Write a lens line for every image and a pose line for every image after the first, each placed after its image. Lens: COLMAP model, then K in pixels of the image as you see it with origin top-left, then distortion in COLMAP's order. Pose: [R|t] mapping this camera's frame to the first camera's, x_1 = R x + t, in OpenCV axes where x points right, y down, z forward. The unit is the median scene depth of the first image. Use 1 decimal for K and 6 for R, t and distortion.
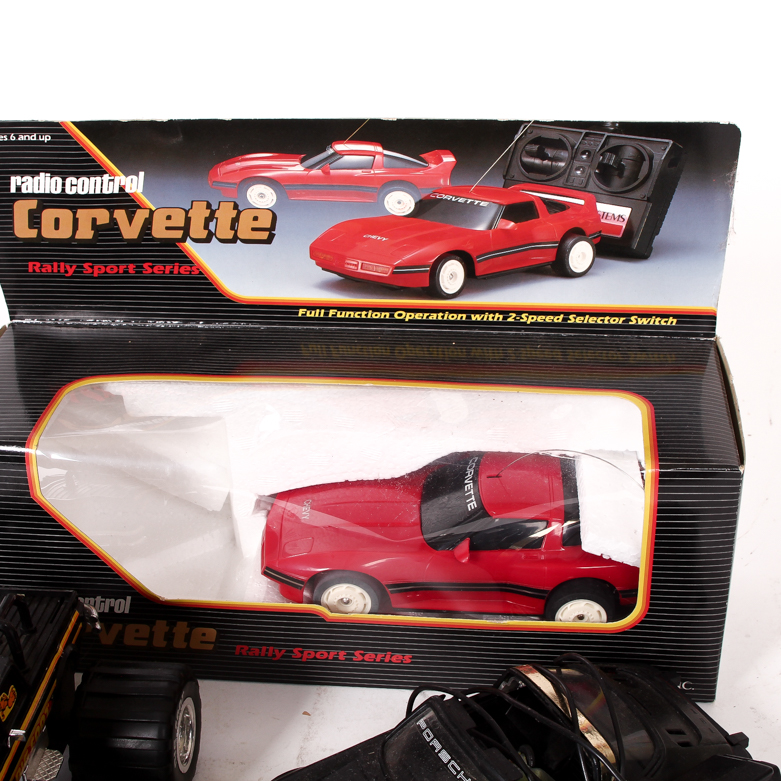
lens RADIAL K [[1327.5, 0, 405.2], [0, 1327.5, 390.3], [0, 0, 1]] dist [-0.106894, 0.154409]
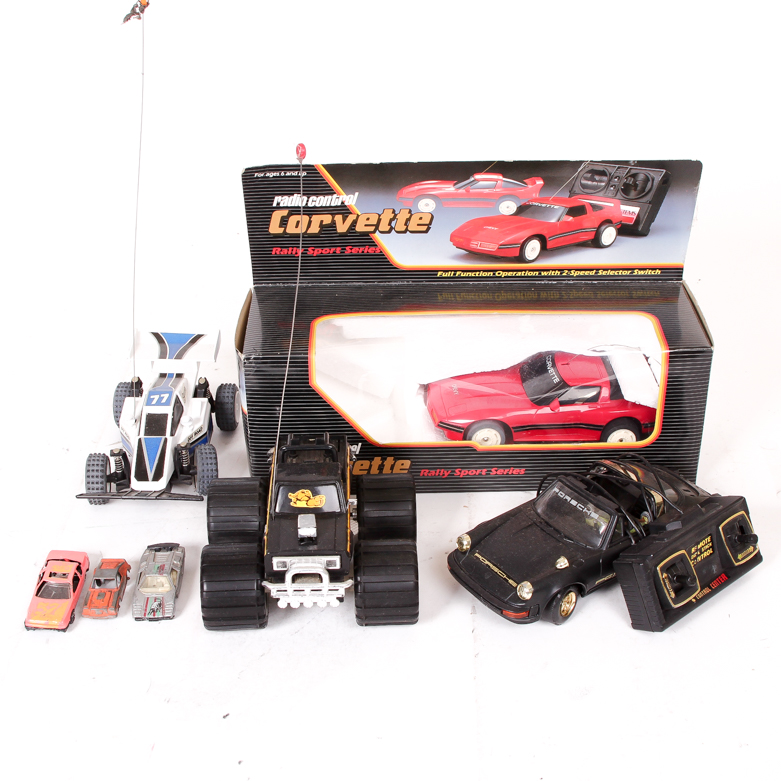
lens RADIAL K [[1327.5, 0, 405.2], [0, 1327.5, 390.3], [0, 0, 1]] dist [-0.106894, 0.154409]
pose [[0.991381, -0.042543, 0.123912, -0.364022], [0.041109, 0.999055, 0.014111, 0.067463], [-0.124395, -0.008895, 0.992193, -0.705443]]
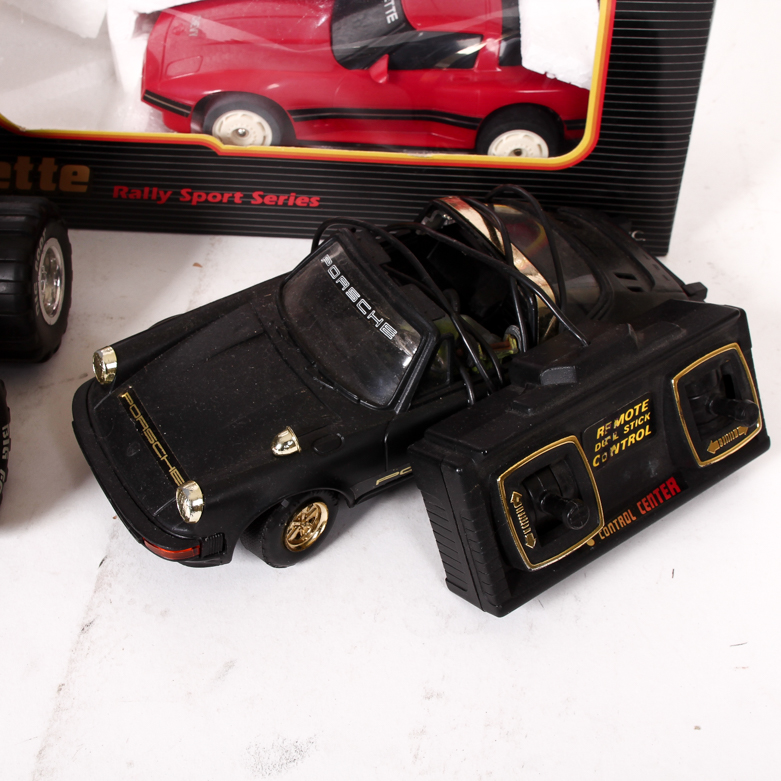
lens RADIAL K [[1327.5, 0, 405.2], [0, 1327.5, 390.3], [0, 0, 1]] dist [-0.106894, 0.154409]
pose [[0.998637, 0.002291, 0.052142, 0.016002], [-0.016094, 0.963866, 0.265901, 0.092871], [-0.049649, -0.266378, 0.962589, 0.140530]]
